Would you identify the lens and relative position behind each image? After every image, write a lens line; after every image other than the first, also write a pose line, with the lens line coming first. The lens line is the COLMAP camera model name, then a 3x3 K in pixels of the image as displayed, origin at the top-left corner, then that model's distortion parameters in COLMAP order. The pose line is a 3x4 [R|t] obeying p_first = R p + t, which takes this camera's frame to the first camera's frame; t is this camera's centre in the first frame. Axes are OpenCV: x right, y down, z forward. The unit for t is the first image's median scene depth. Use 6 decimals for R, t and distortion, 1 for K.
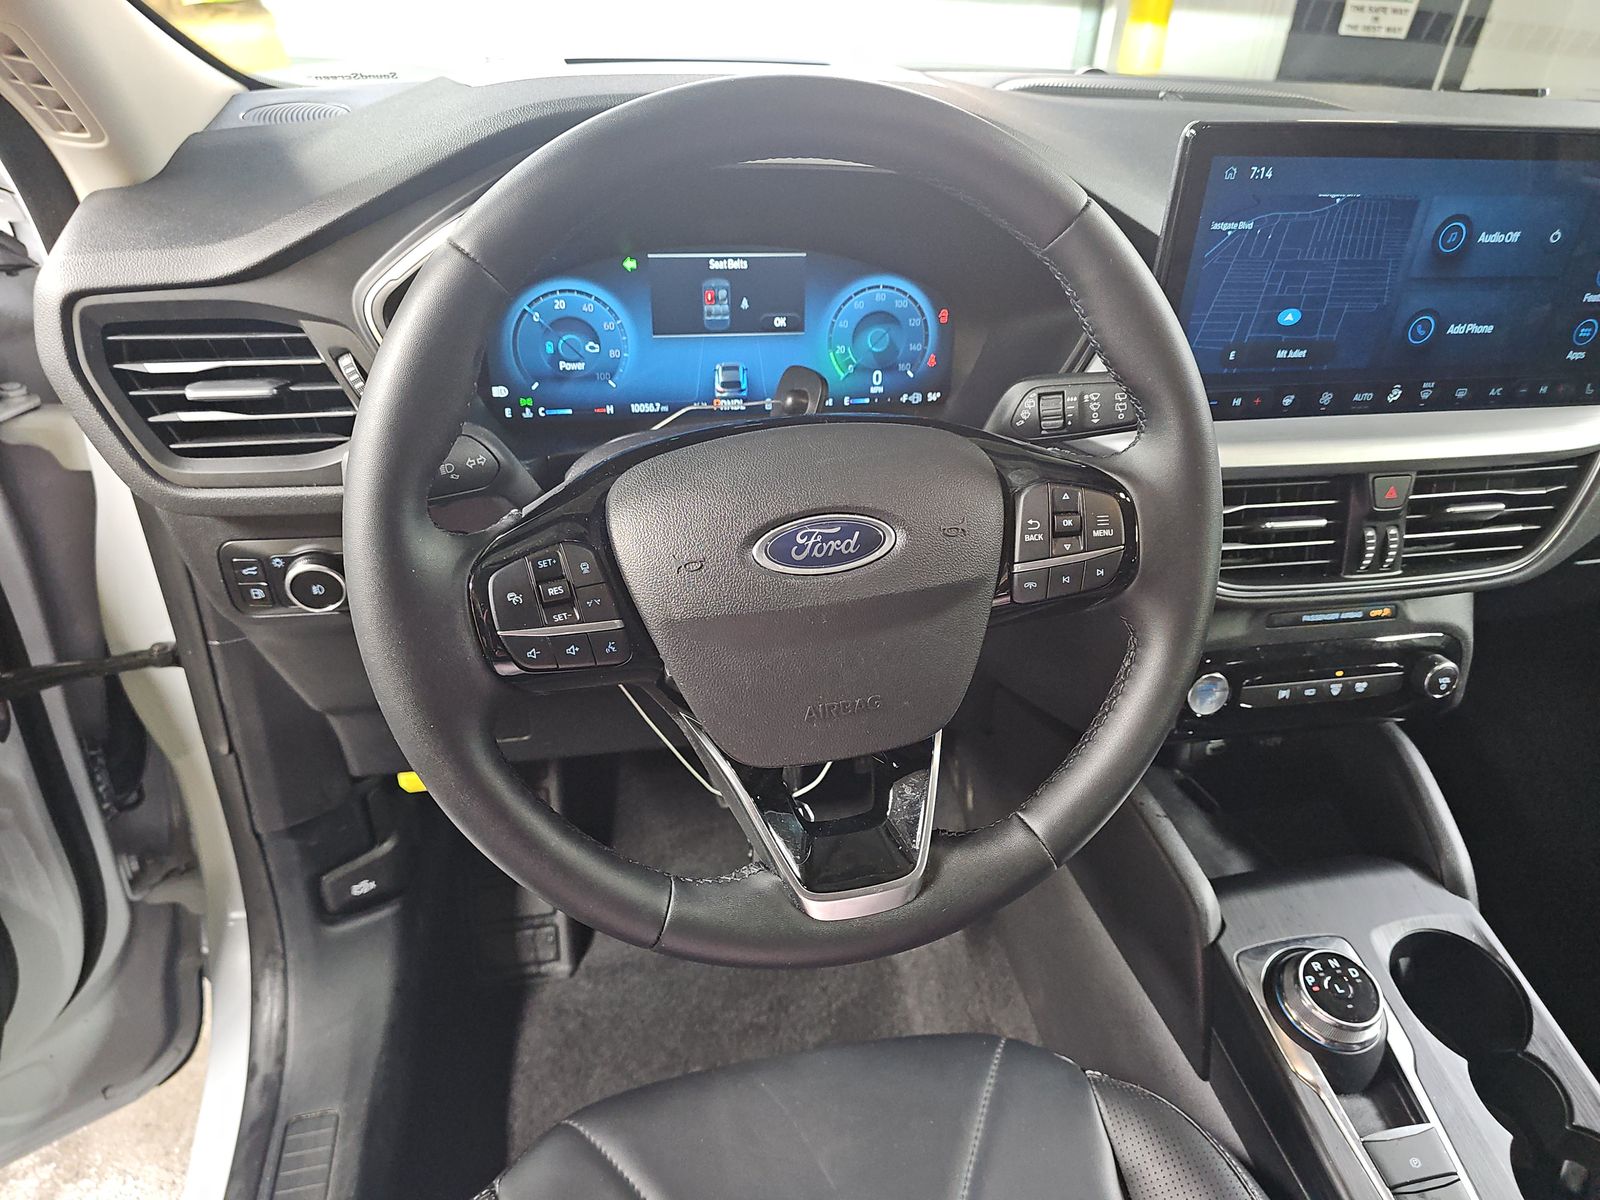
lens RADIAL K [[1071.1, 0, 811.7], [0, 1071.1, 607.3], [0, 0, 1]] dist [0.042609, -0.047156]
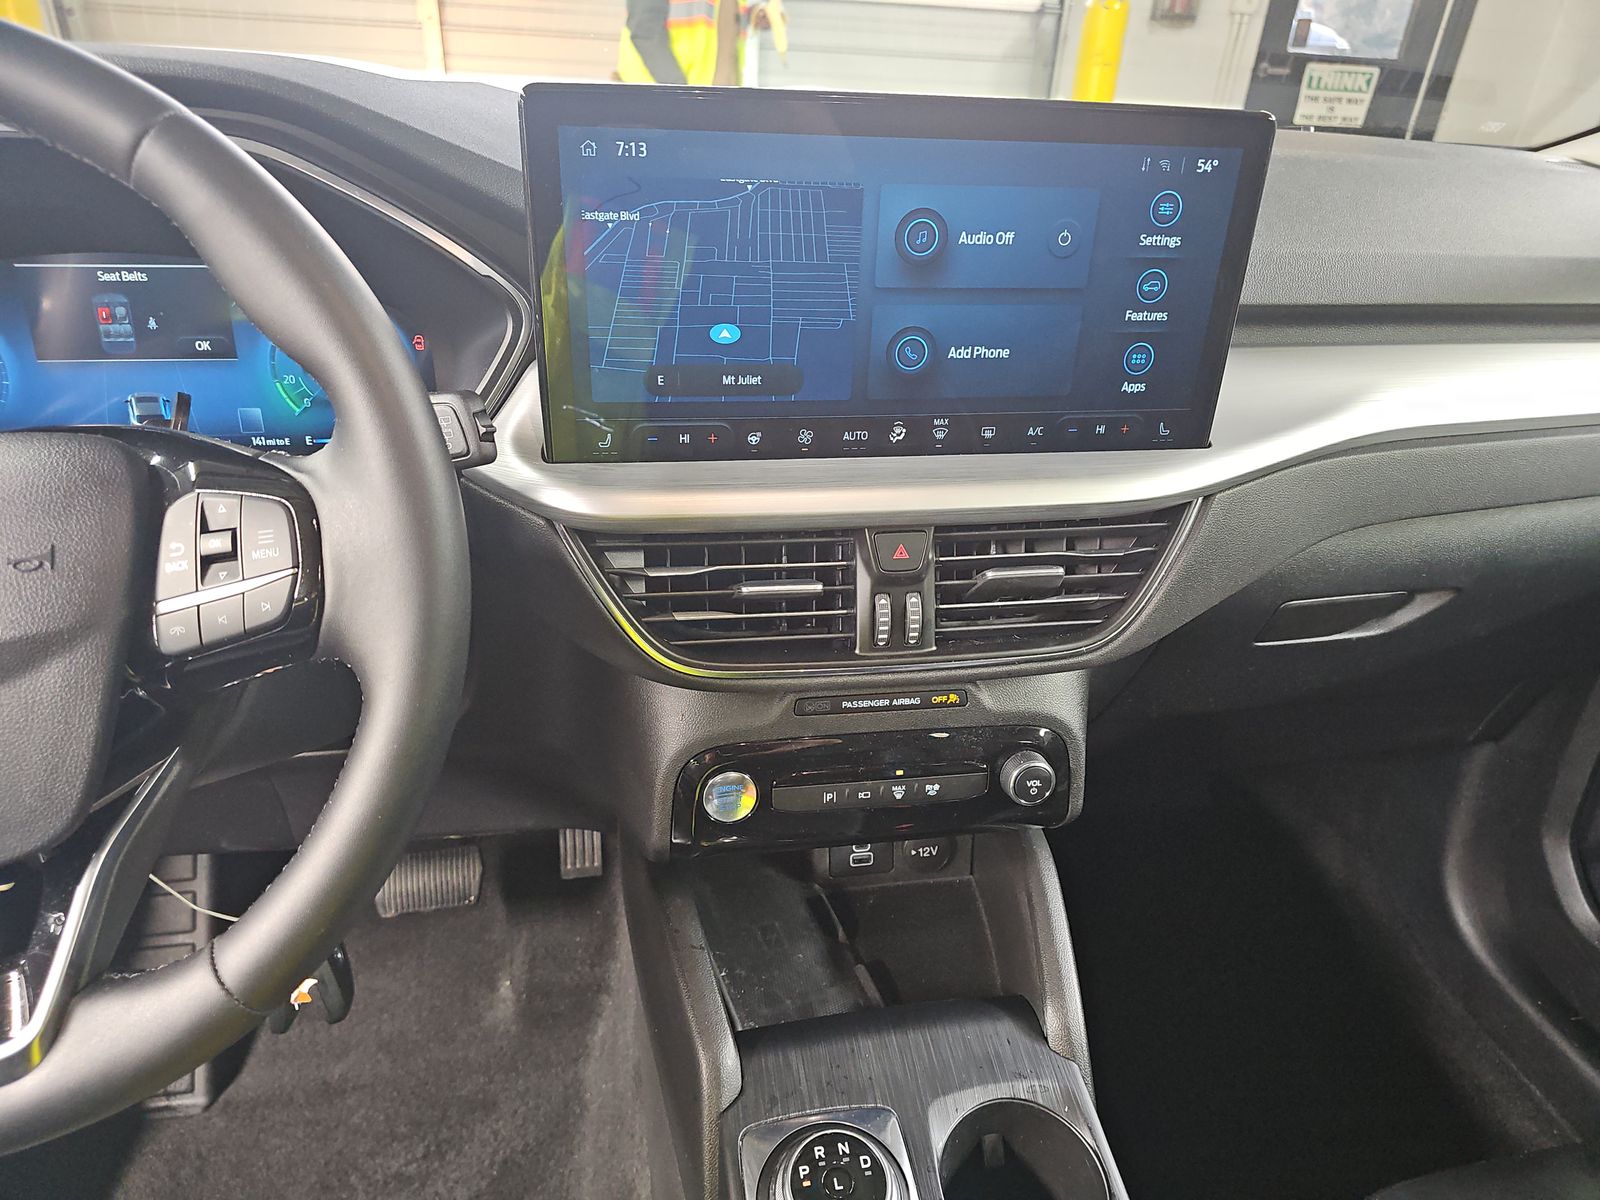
lens RADIAL K [[1071.1, 0, 792.9], [0, 1071.1, 610.5], [0, 0, 1]] dist [0.042609, -0.047156]
pose [[0.999683, 0.007466, -0.024052, 0.467219], [-0.009230, 0.997212, -0.074050, -0.001403], [0.023432, 0.074248, 0.996964, 0.190916]]
